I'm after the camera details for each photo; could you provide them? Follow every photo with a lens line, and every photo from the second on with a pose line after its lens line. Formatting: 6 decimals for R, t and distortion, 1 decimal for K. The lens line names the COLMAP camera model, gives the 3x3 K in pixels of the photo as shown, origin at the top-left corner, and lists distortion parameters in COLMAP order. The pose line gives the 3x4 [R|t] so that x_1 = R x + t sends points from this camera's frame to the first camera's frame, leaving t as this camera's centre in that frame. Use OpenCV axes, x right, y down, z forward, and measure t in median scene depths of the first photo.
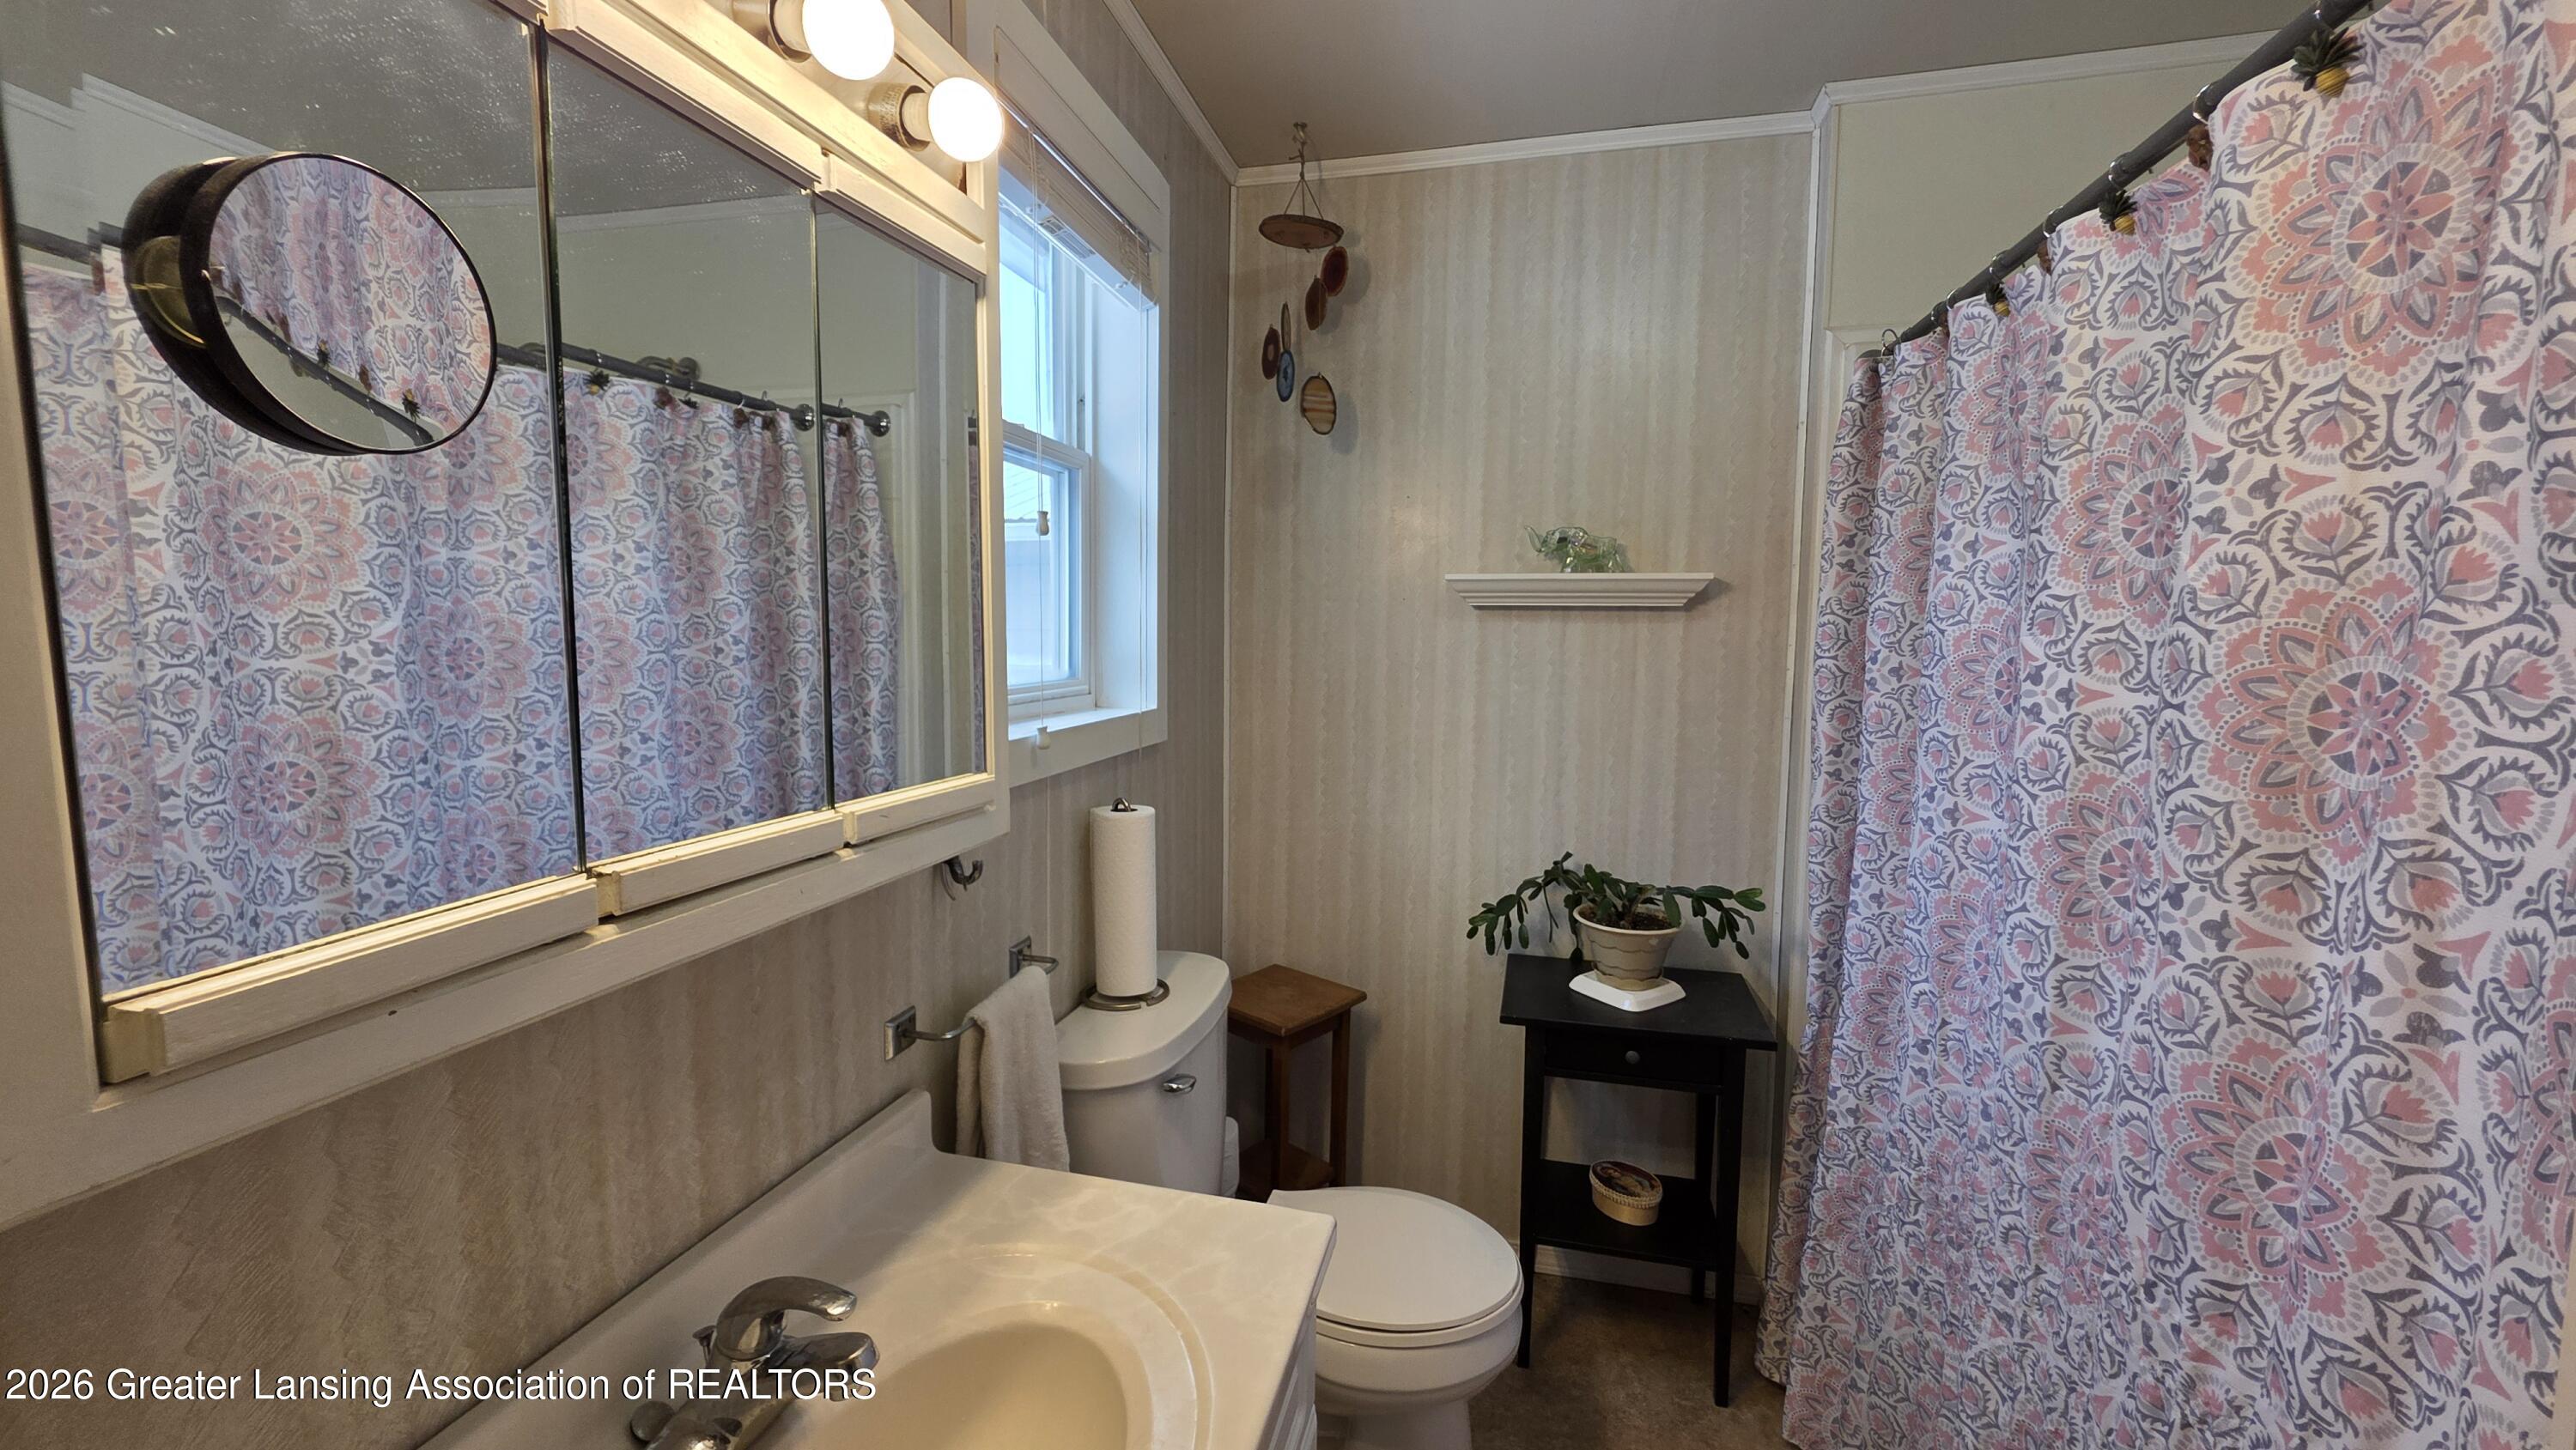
lens RADIAL K [[1038.9, 0, 1271.3], [0, 1038.9, 740.9], [0, 0, 1]] dist [-0.000386, 0.000924]
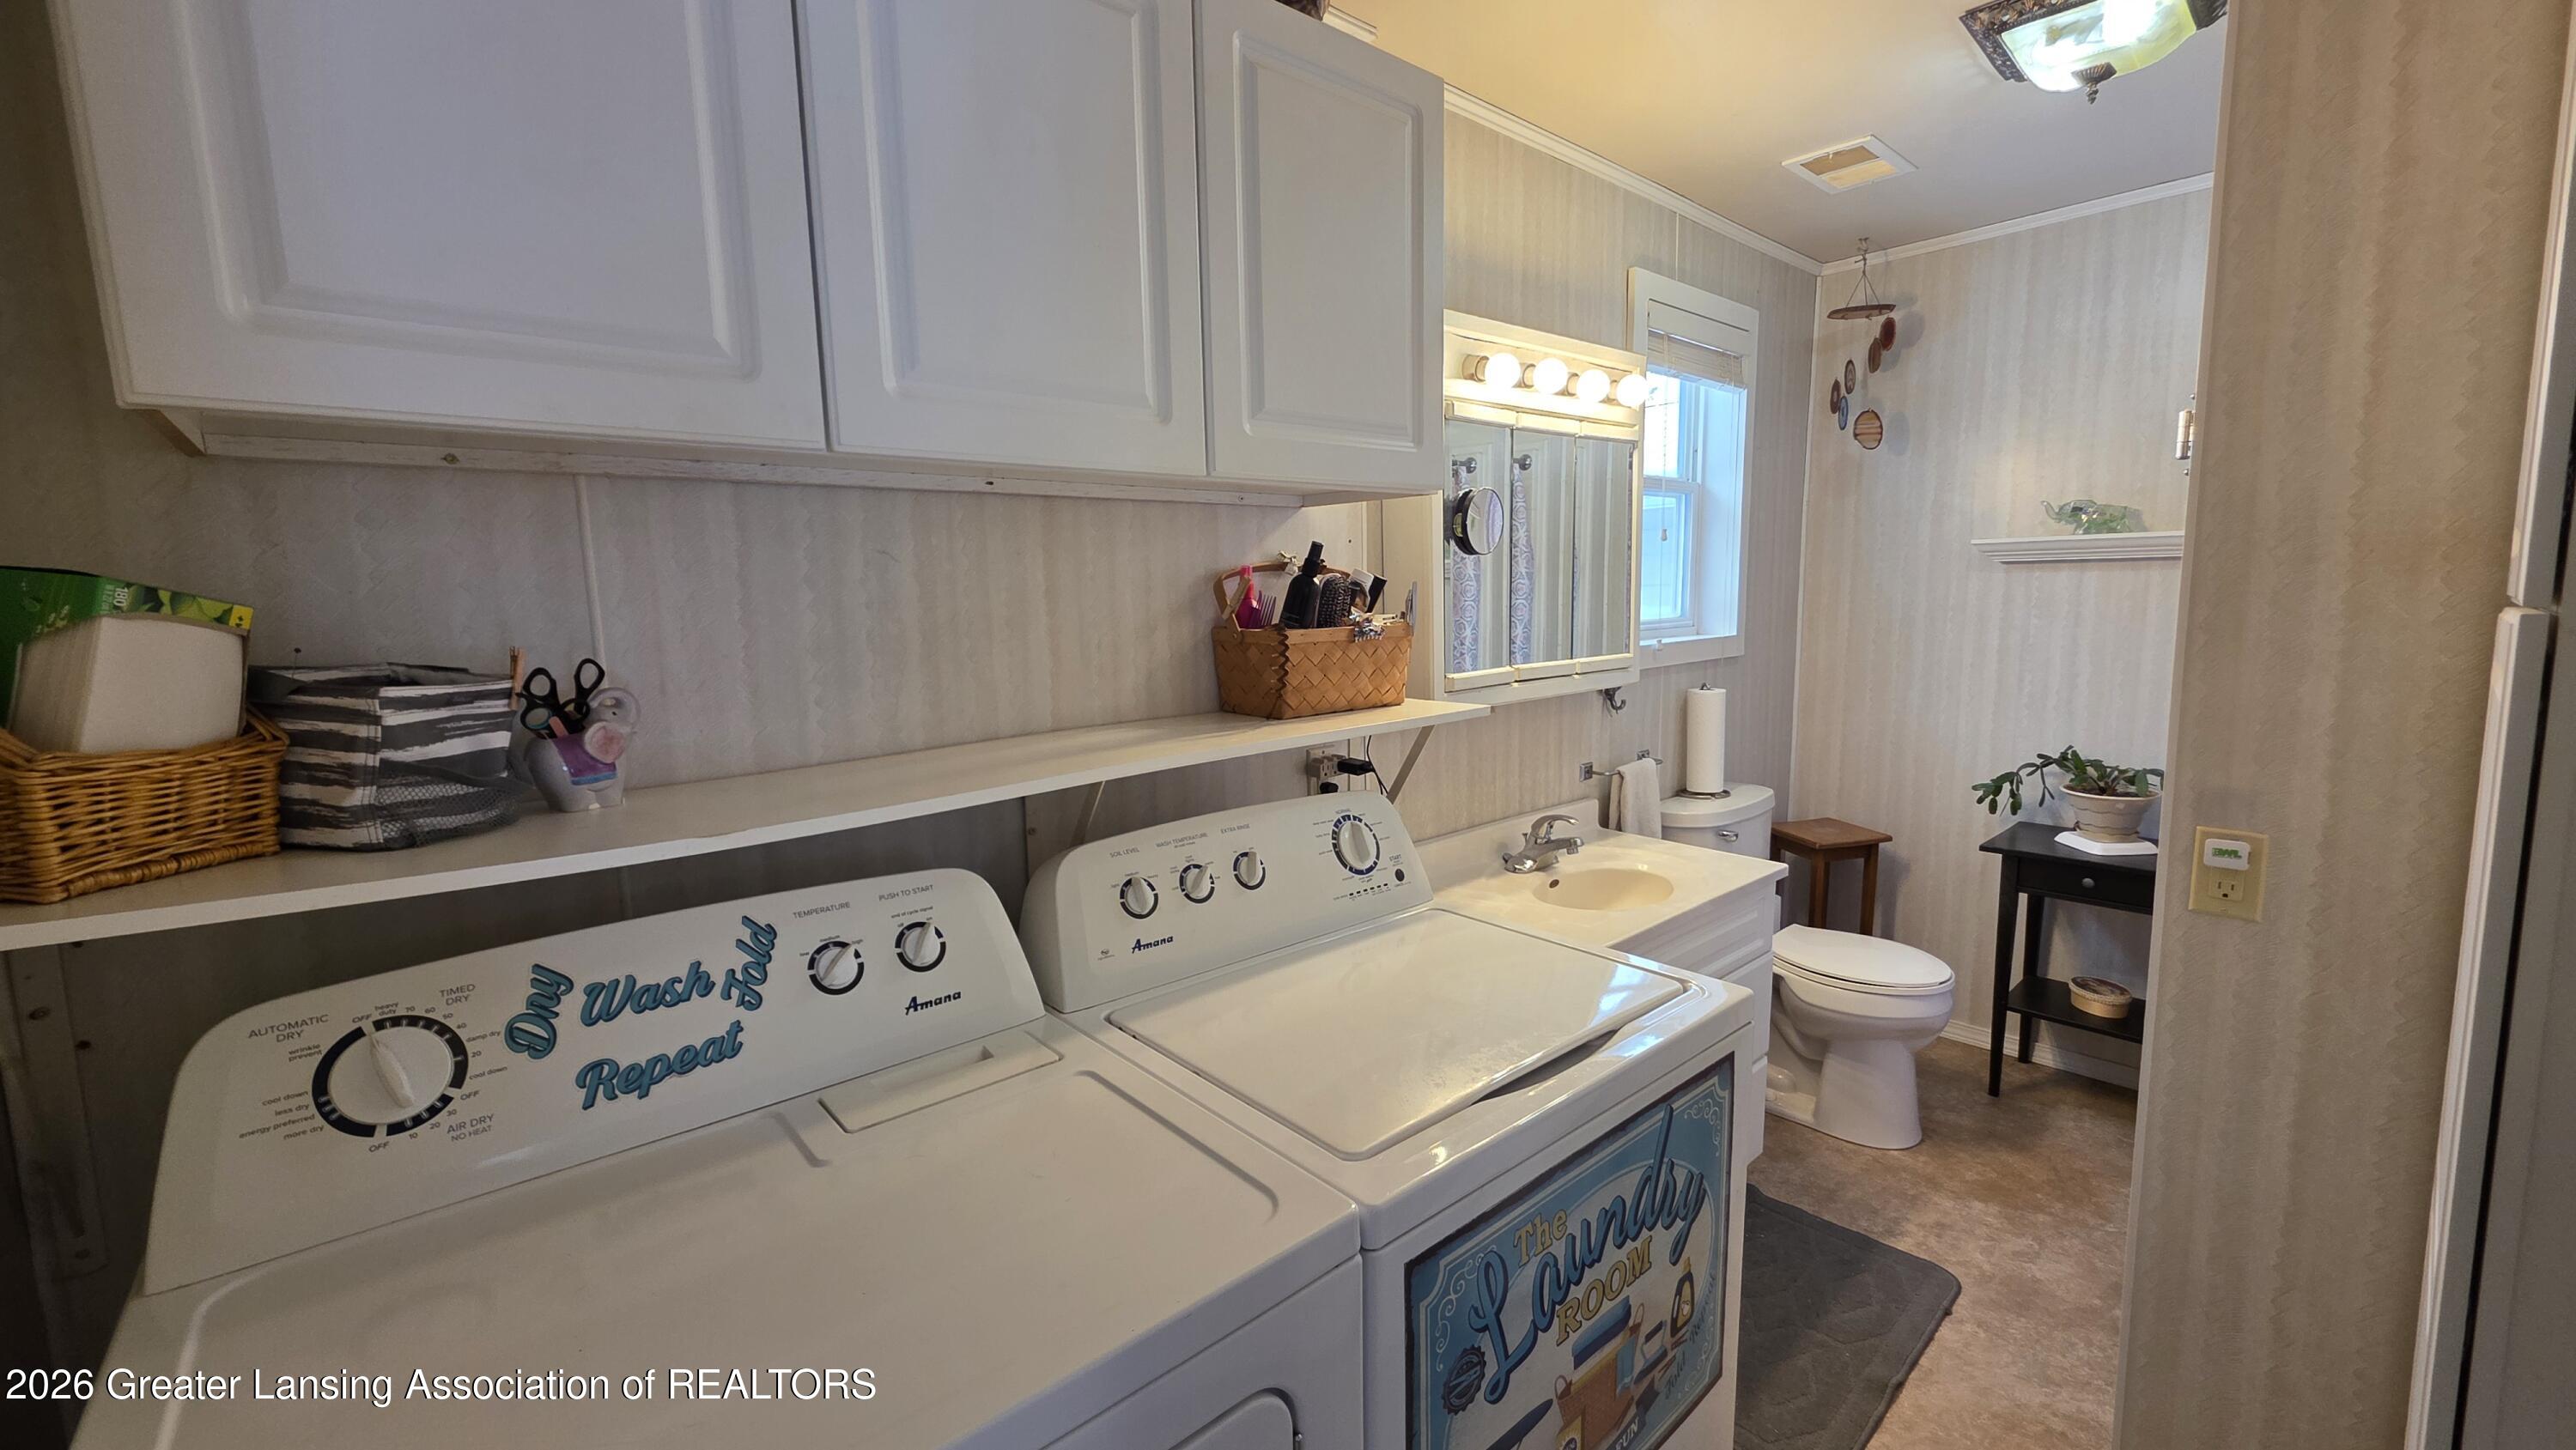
lens RADIAL K [[1038.9, 0, 1278.9], [0, 1038.9, 716.9], [0, 0, 1]] dist [-0.000386, 0.000924]
pose [[0.830049, 0.042638, -0.556059, 0.256610], [-0.030789, 0.999056, 0.030646, 0.086823], [0.556840, -0.008317, 0.830578, -0.942224]]
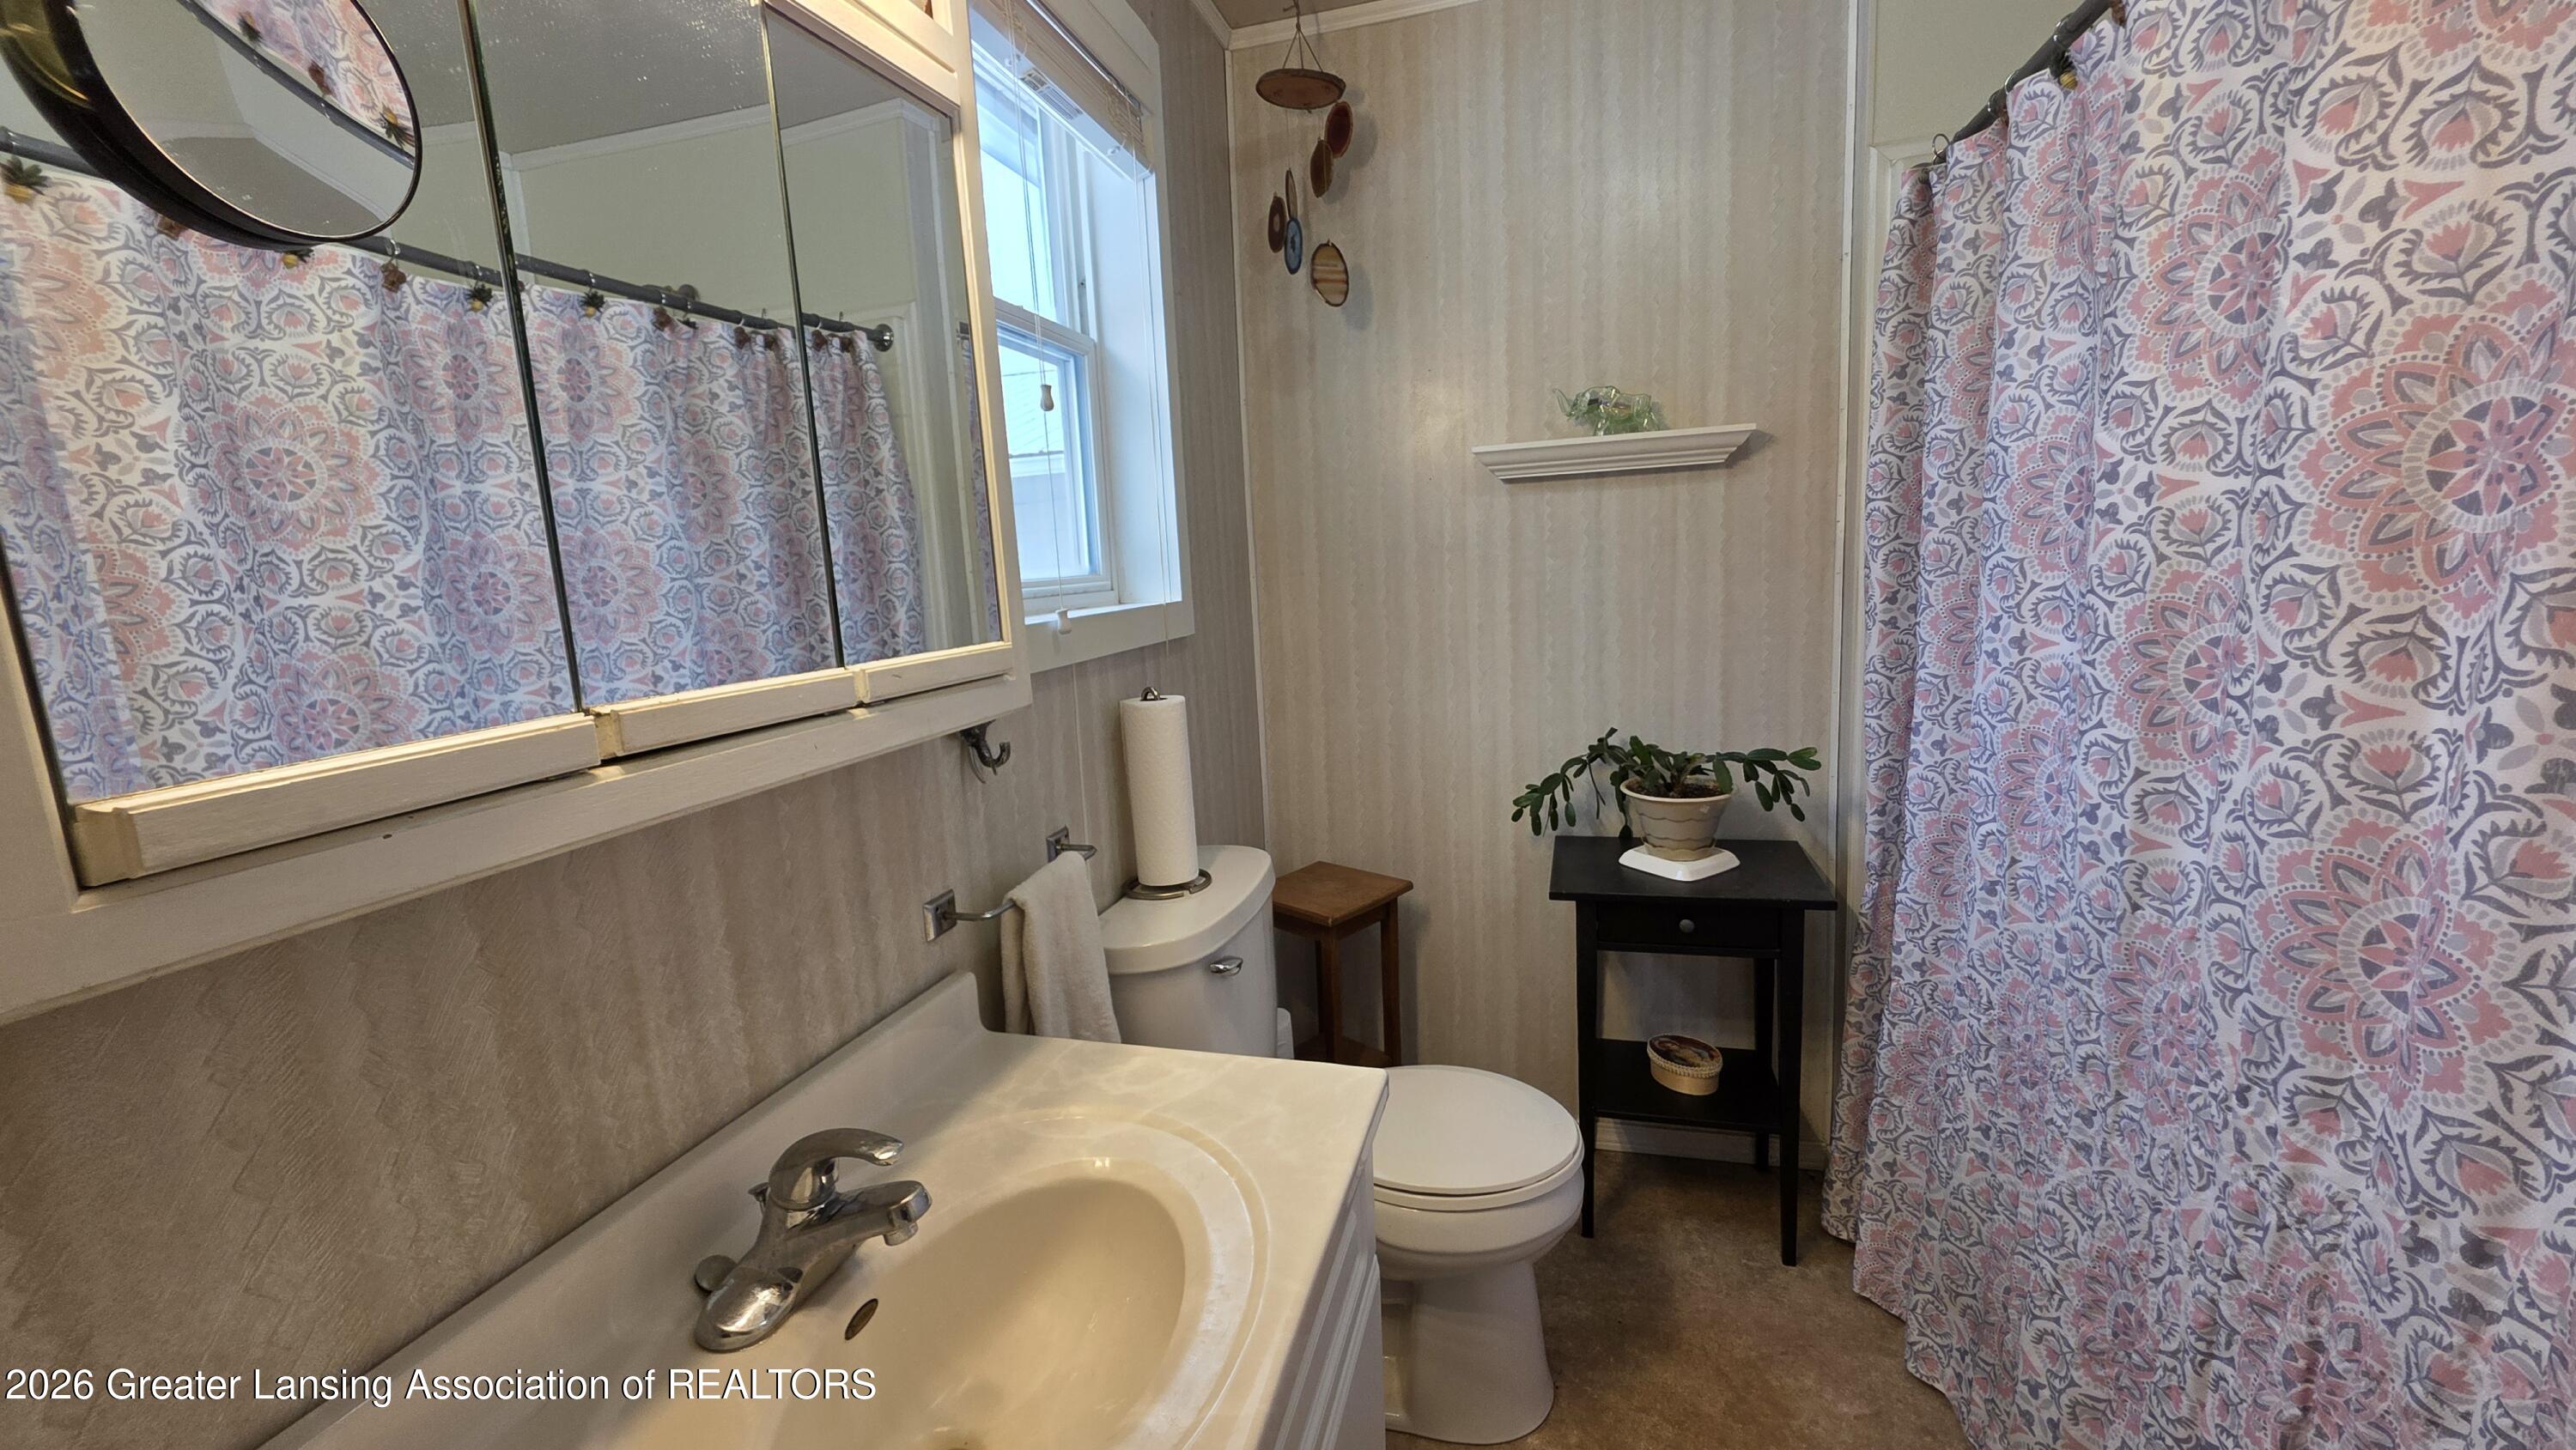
lens RADIAL K [[1038.9, 0, 1272.2], [0, 1038.9, 742.5], [0, 0, 1]] dist [-0.000386, 0.000924]
pose [[0.997469, -0.058575, -0.040302, 0.007928], [0.061121, 0.996002, 0.065147, 0.053637], [0.036325, -0.067446, 0.997061, 0.022544]]
